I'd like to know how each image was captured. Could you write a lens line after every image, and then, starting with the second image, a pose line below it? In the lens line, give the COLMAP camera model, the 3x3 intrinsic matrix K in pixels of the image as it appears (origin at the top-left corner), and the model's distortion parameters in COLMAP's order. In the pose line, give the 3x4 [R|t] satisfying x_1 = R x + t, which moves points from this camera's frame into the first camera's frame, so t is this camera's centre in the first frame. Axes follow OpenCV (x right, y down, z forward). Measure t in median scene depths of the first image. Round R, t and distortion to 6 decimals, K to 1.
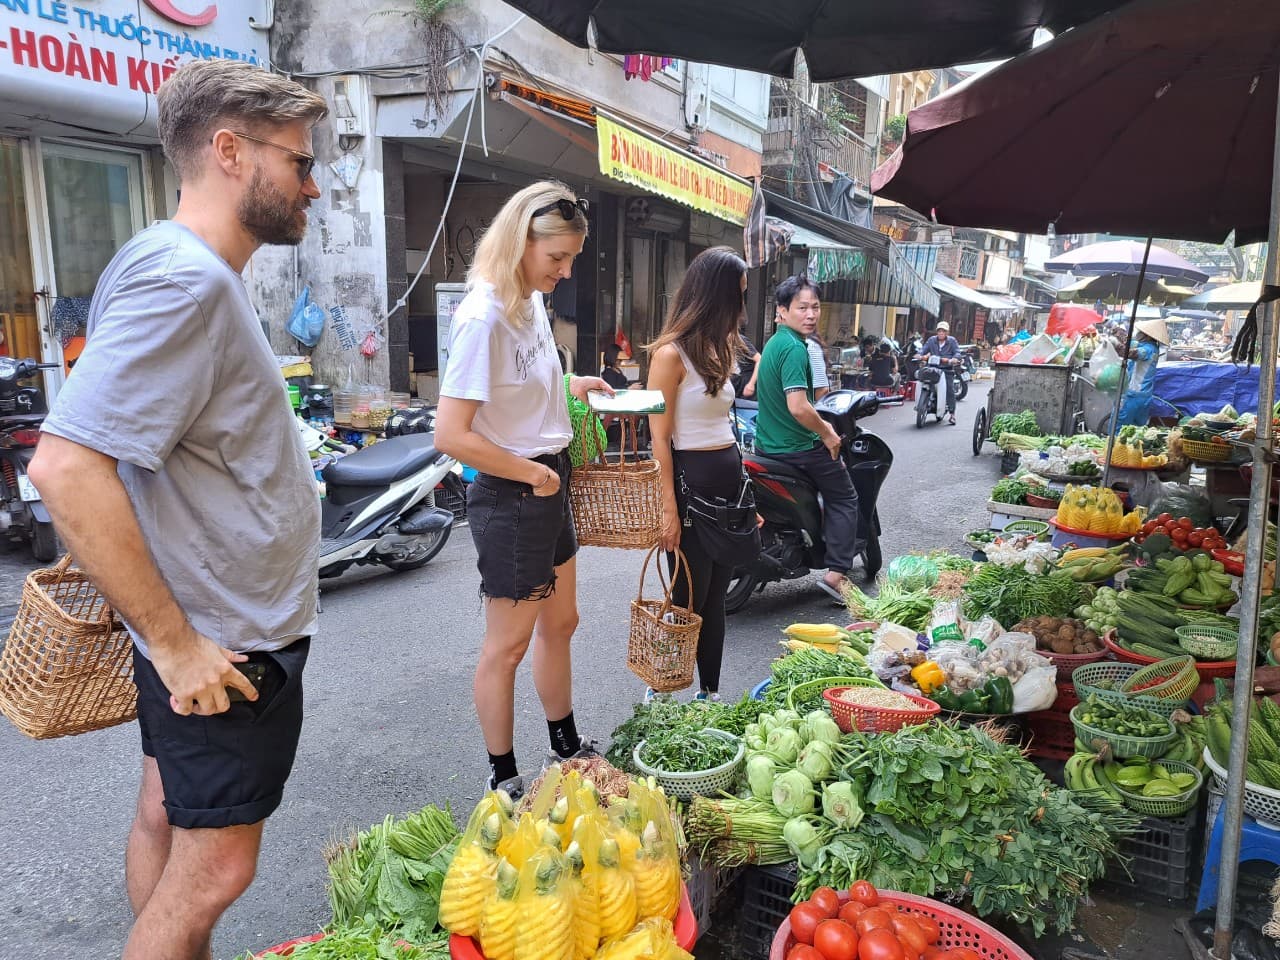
lens RADIAL K [[919.7, 0, 601.6], [0, 919.7, 474.5], [0, 0, 1]] dist [0.048662, -0.019847]
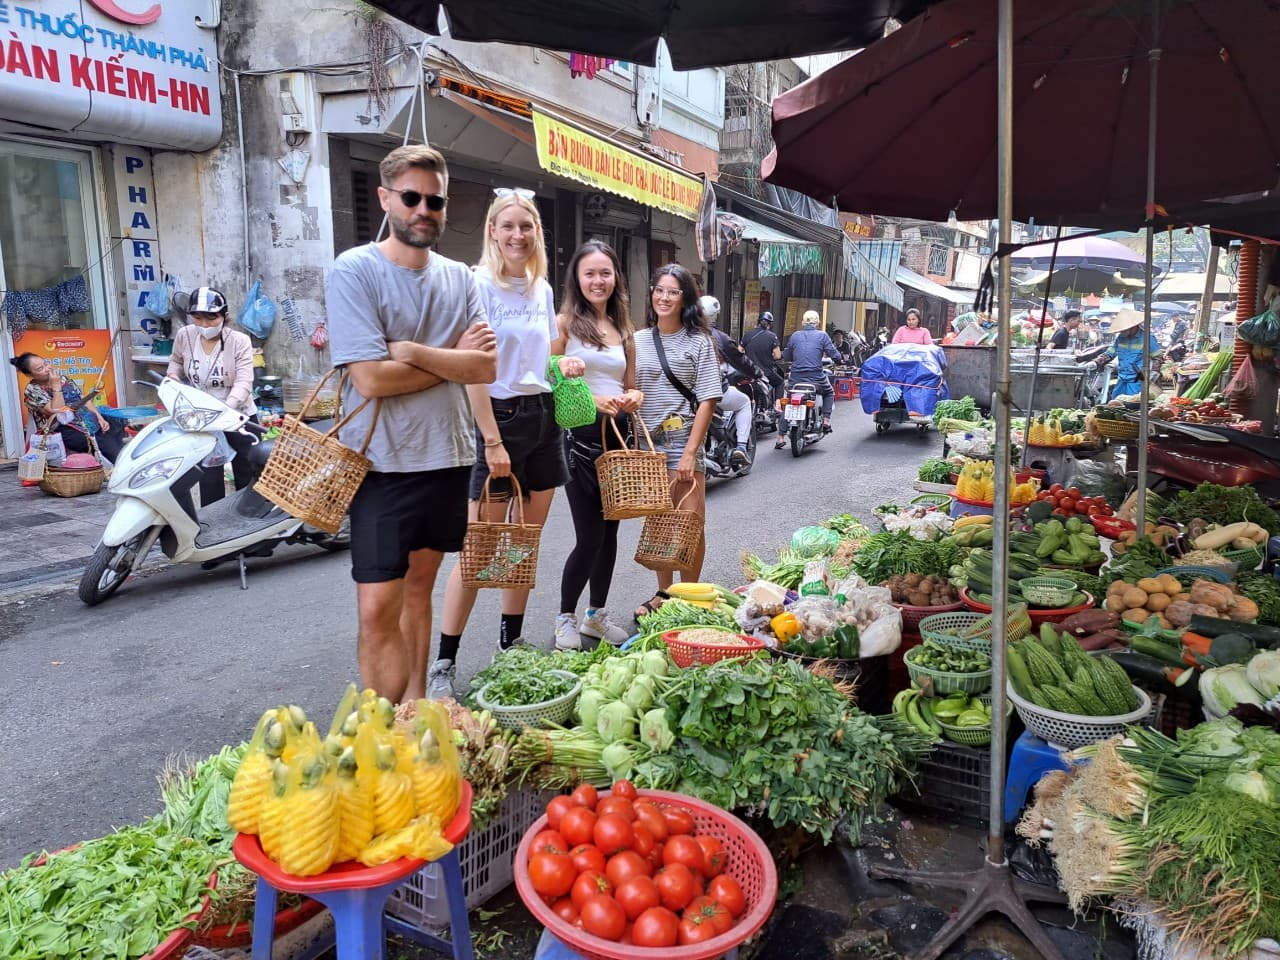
lens RADIAL K [[919.7, 0, 634.8], [0, 919.7, 476.1], [0, 0, 1]] dist [0.048662, -0.019847]
pose [[0.999852, -0.010738, 0.013417, 0.093181], [0.010819, 0.999924, -0.005944, 0.027514], [-0.013352, 0.006088, 0.999892, -0.032486]]
